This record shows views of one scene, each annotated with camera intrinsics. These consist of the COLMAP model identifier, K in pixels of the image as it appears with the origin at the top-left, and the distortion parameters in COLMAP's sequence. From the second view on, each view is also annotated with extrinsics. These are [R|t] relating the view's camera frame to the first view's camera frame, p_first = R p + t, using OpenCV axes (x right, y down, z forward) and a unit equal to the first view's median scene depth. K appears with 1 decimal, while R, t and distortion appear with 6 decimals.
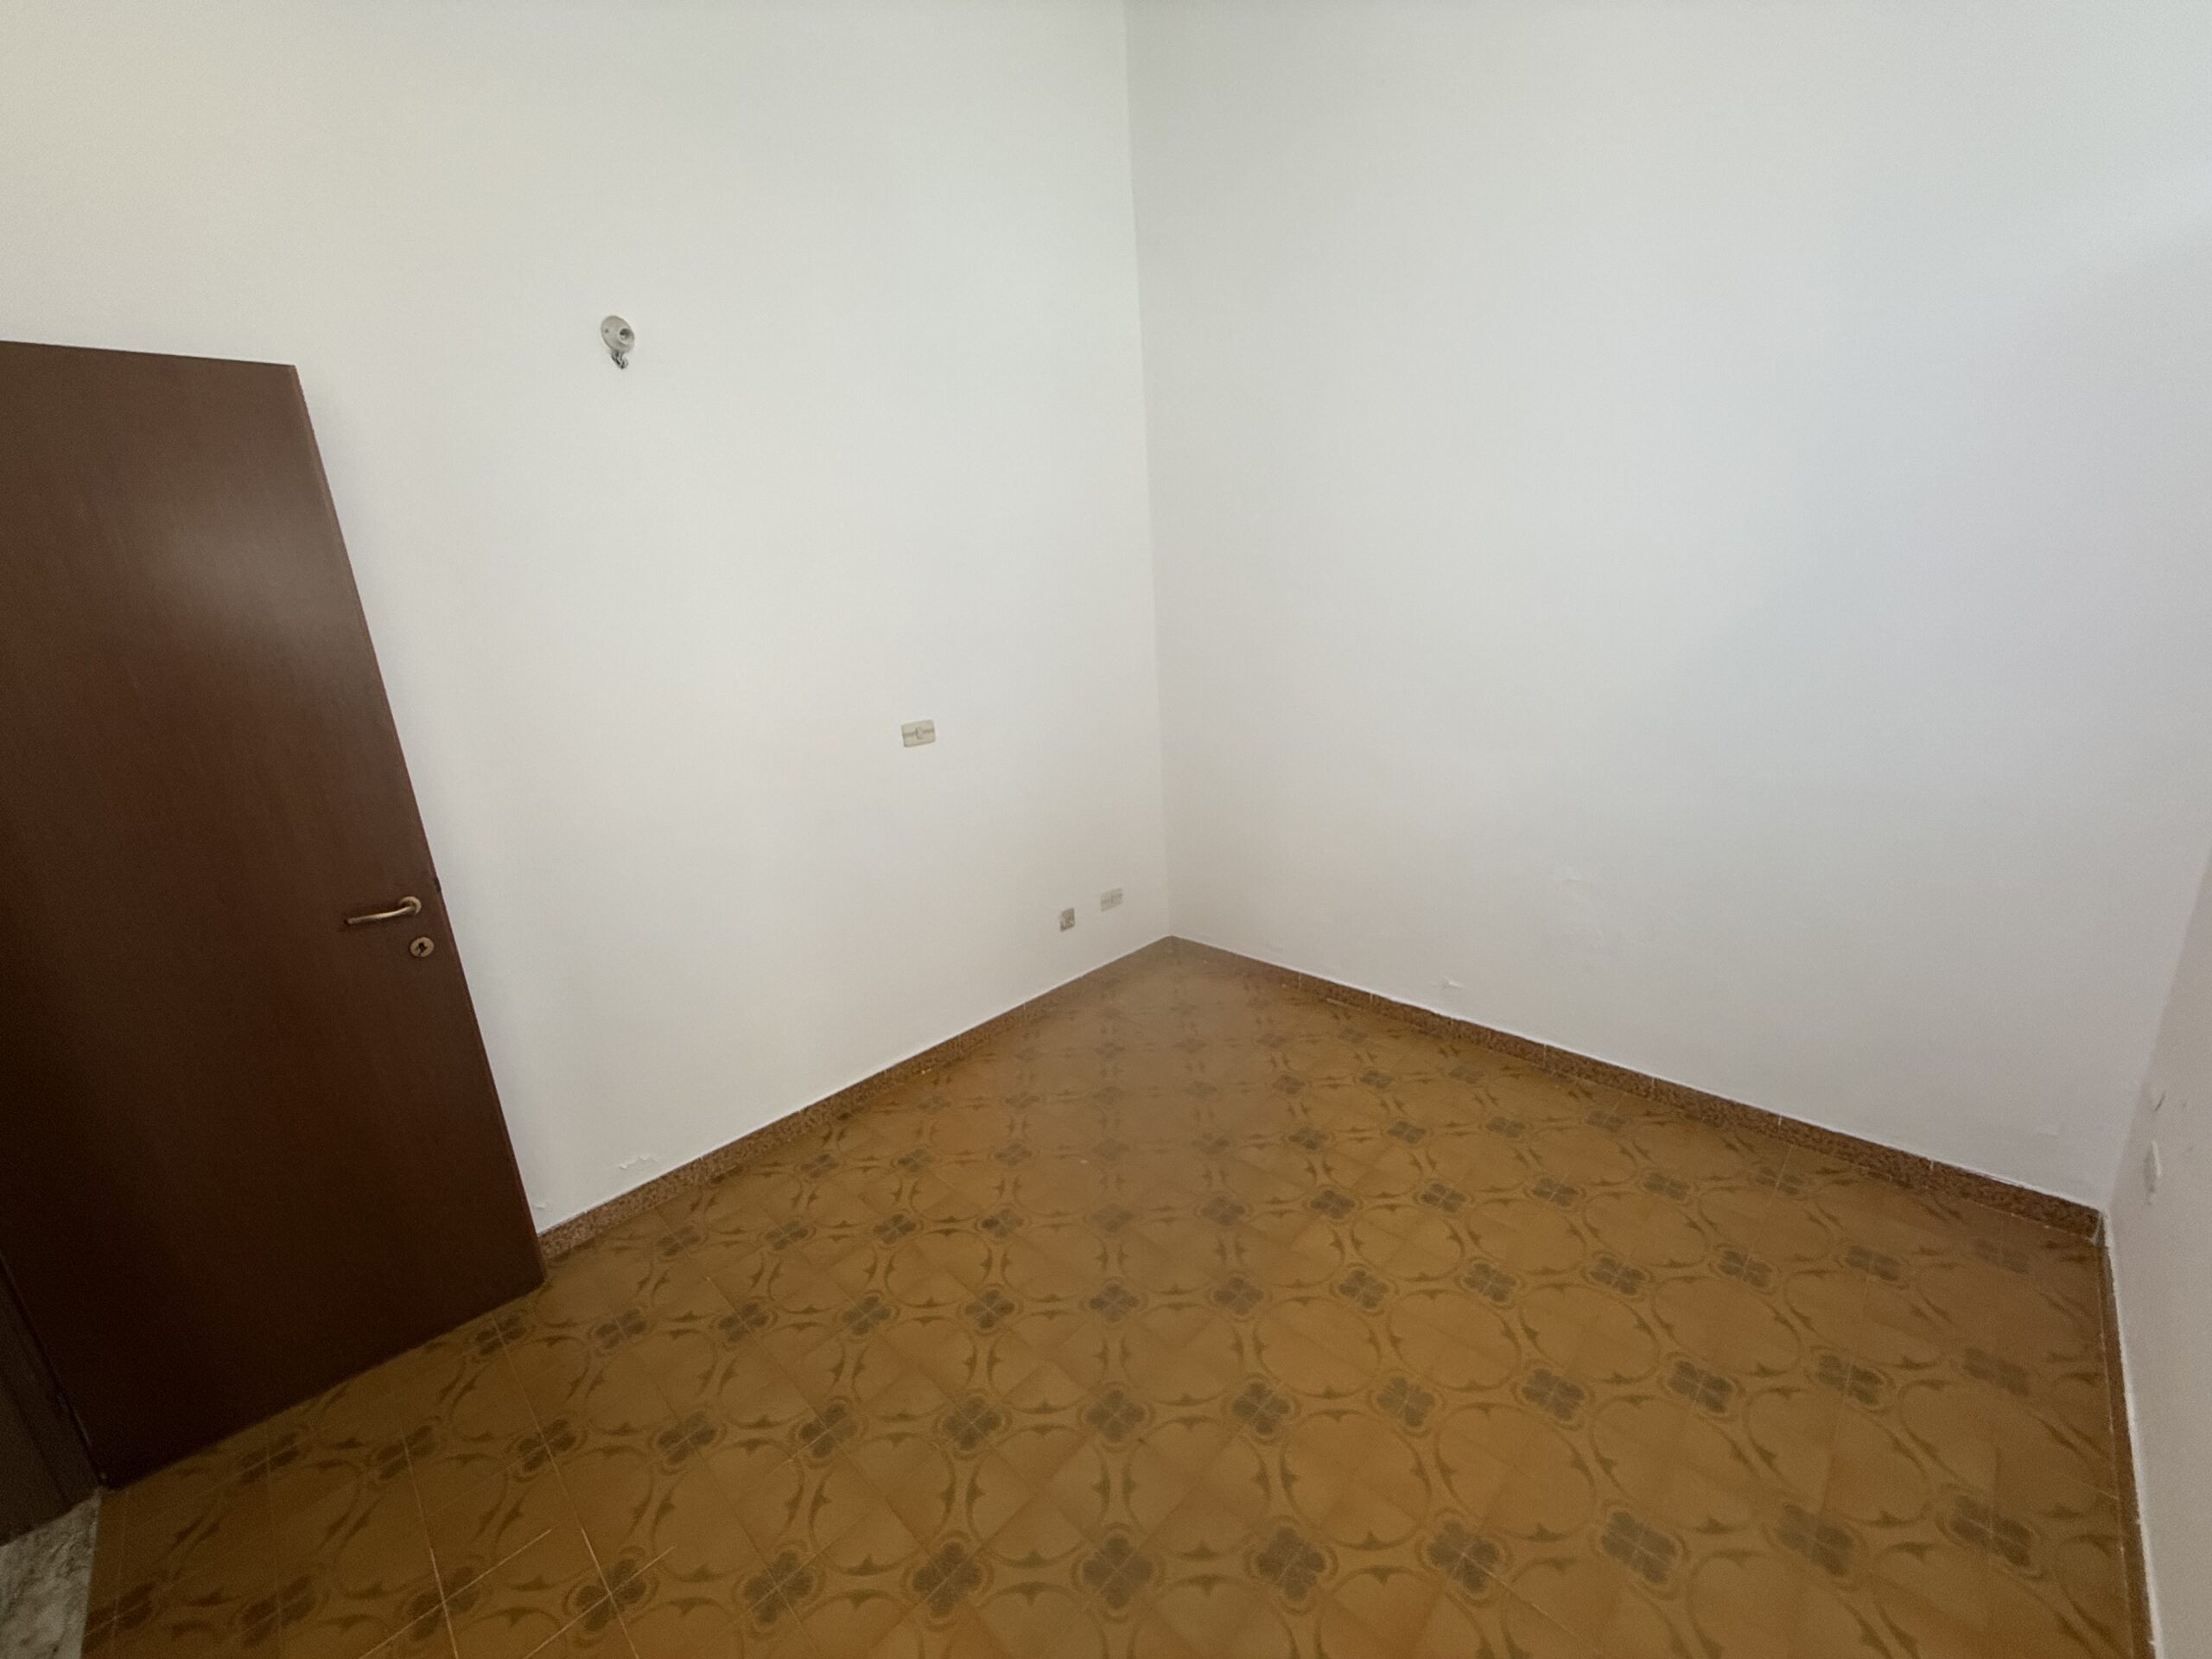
lens RADIAL K [[885.9, 0, 1103.4], [0, 885.9, 832.1], [0, 0, 1]] dist [0.000110, 0.000135]
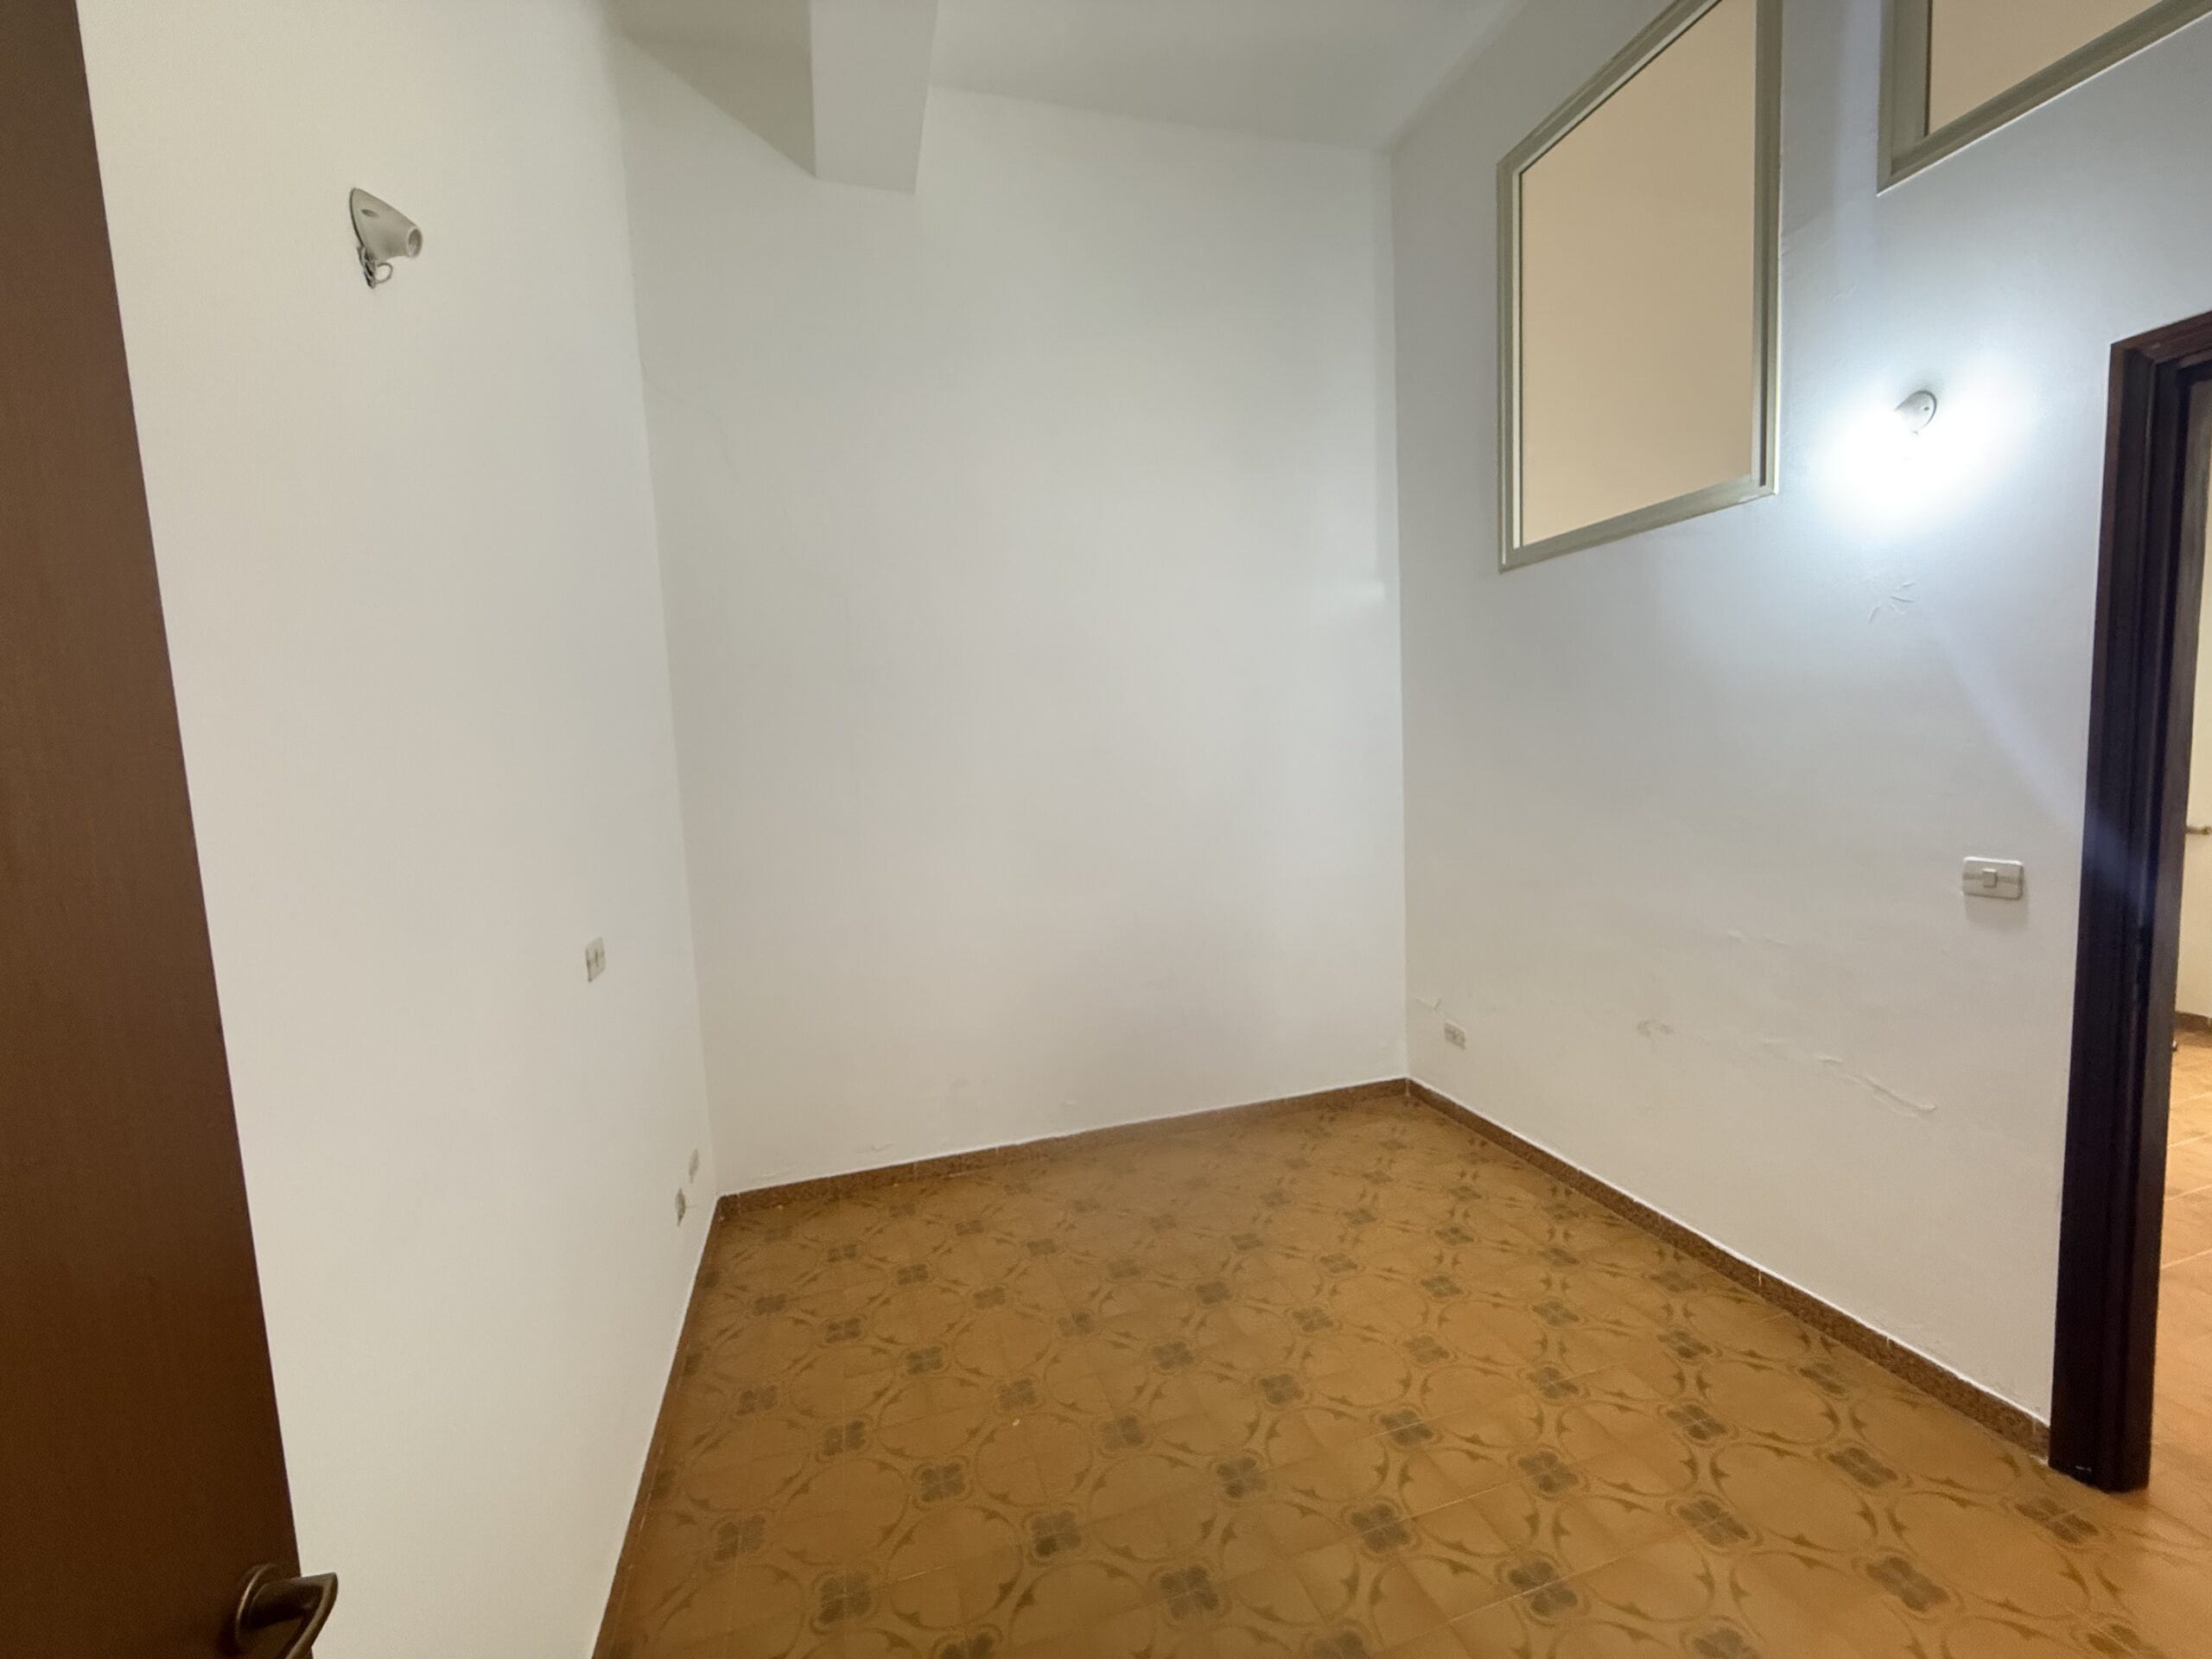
lens RADIAL K [[885.9, 0, 1103.4], [0, 885.9, 832.1], [0, 0, 1]] dist [0.000110, 0.000135]
pose [[0.476444, -0.037916, 0.878387, -0.873236], [0.251831, 0.963095, -0.095023, -0.067191], [-0.842367, 0.266478, 0.468410, 0.527508]]
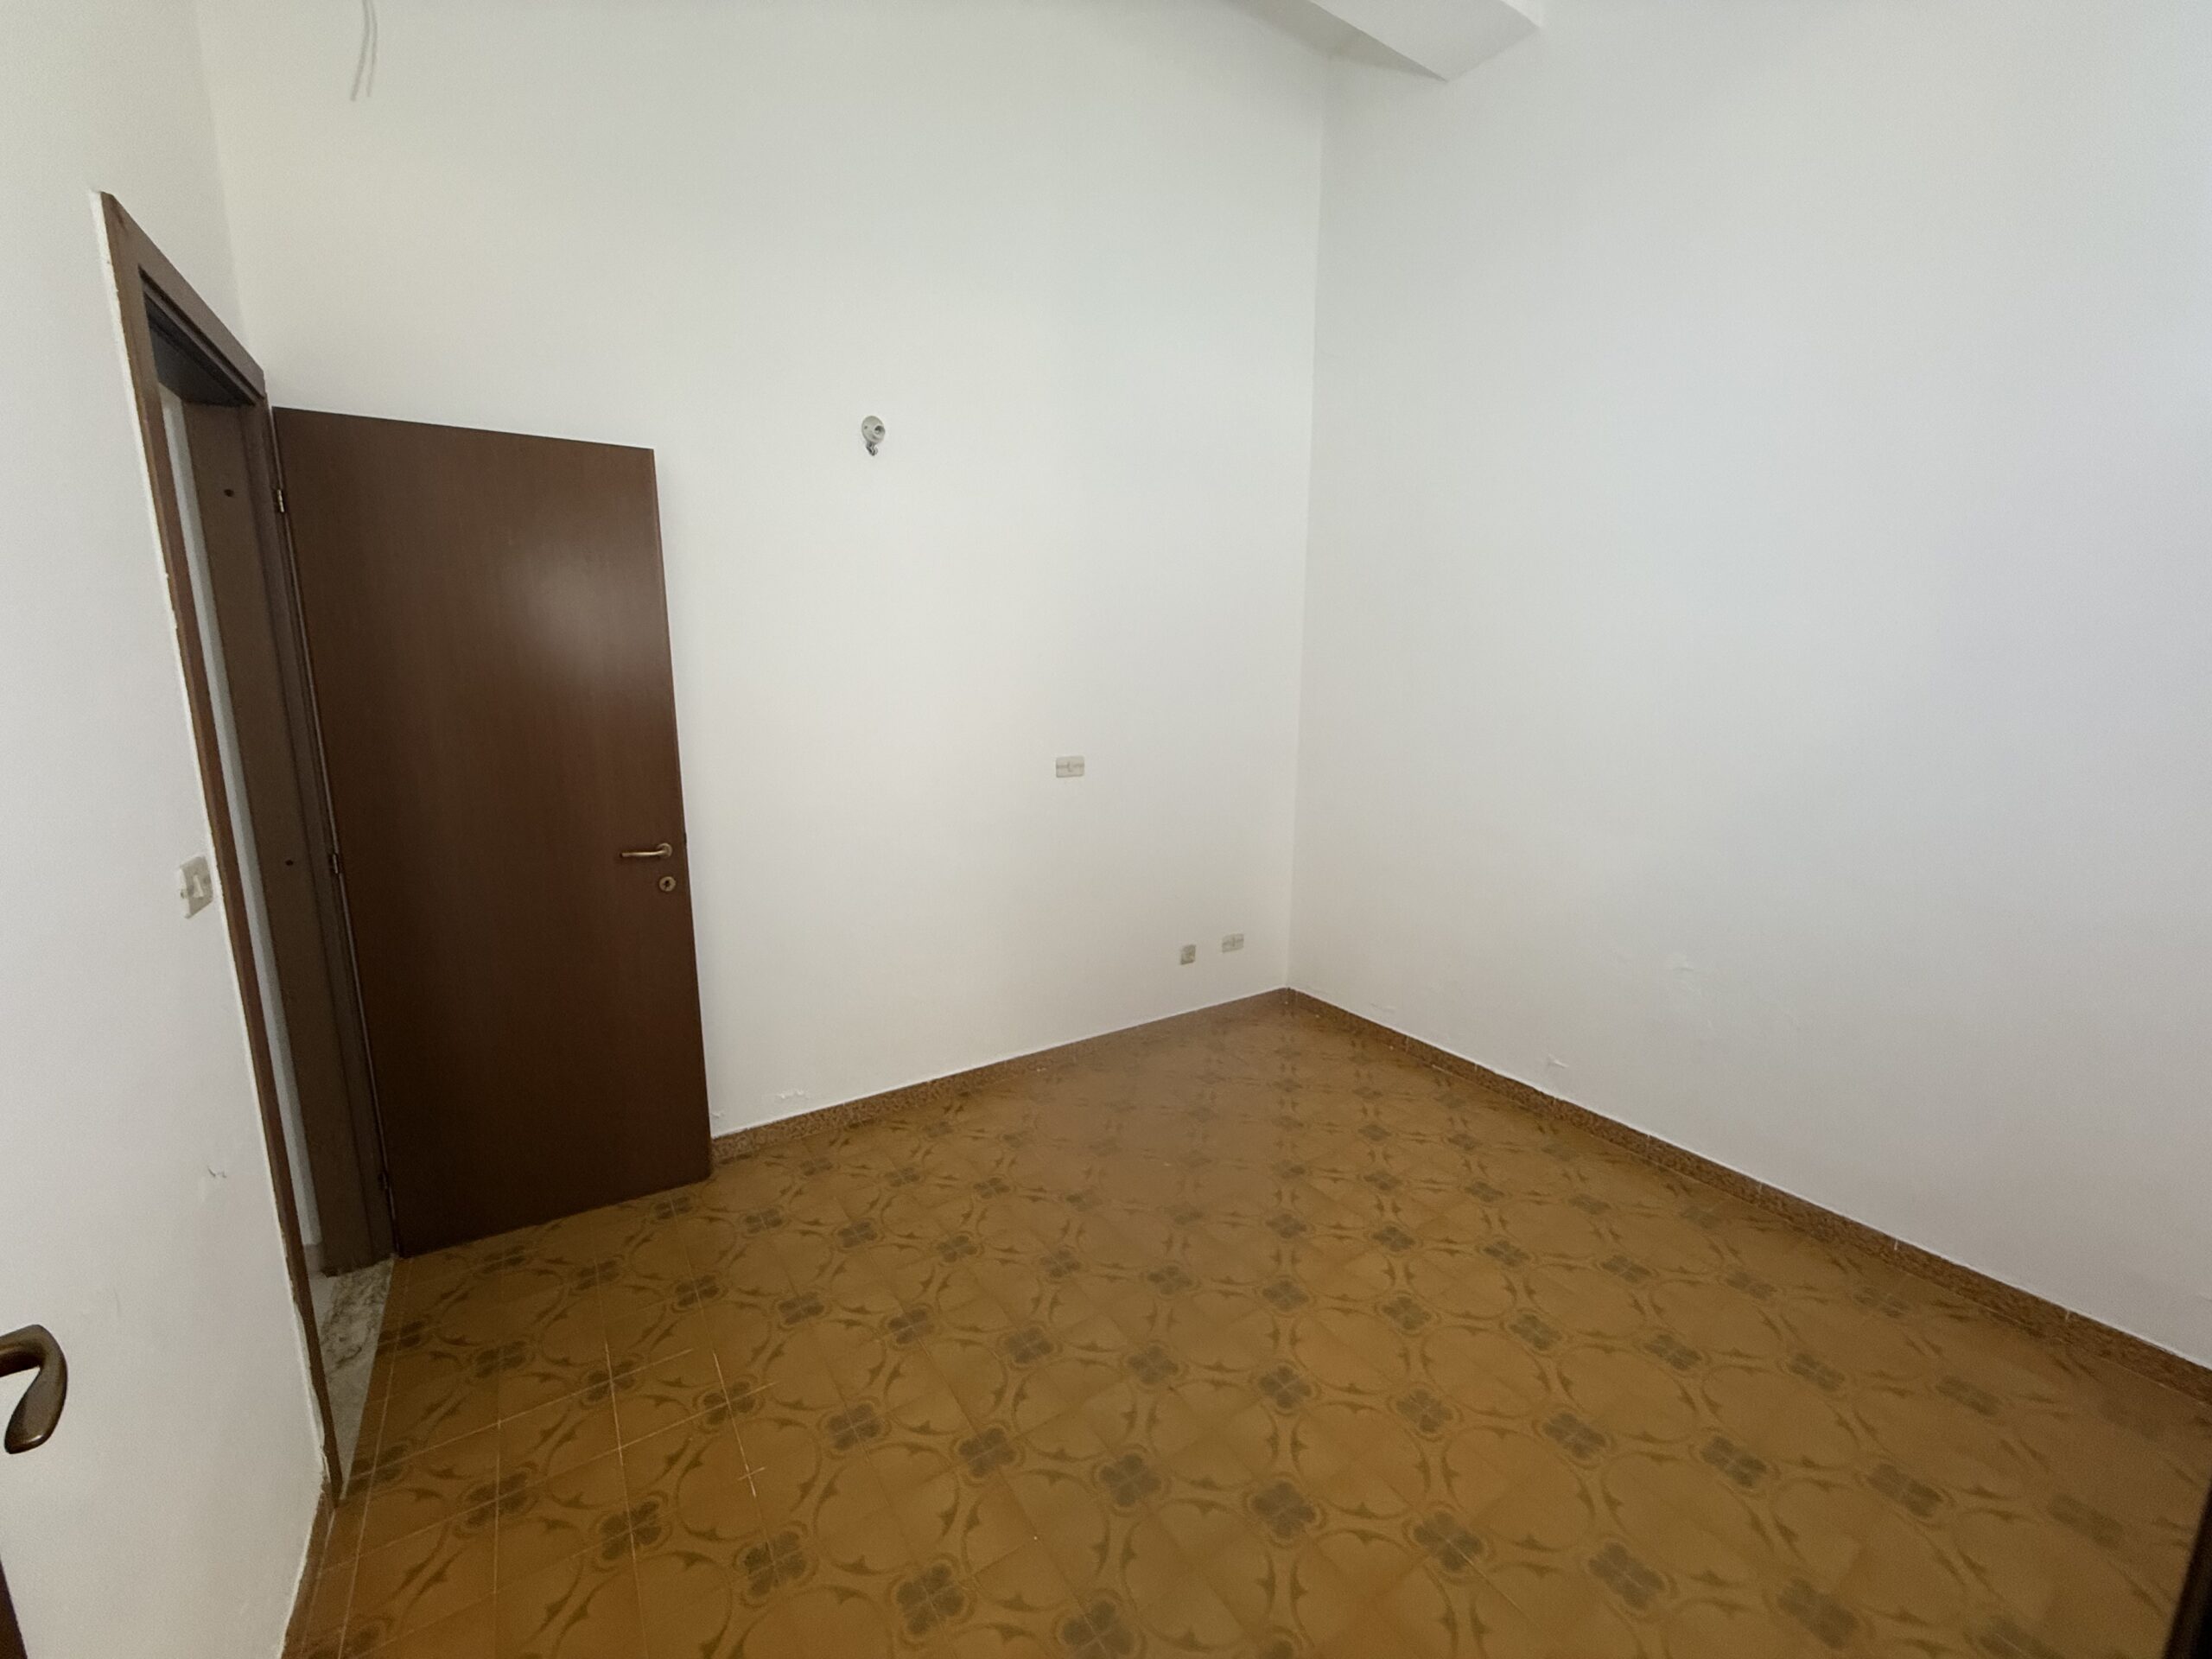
lens RADIAL K [[885.9, 0, 1103.4], [0, 885.9, 832.1], [0, 0, 1]] dist [0.000110, 0.000135]
pose [[0.976467, 0.103818, -0.189032, 0.084576], [-0.118782, 0.990478, -0.069599, 0.067855], [0.180006, 0.090415, 0.979501, -0.151748]]
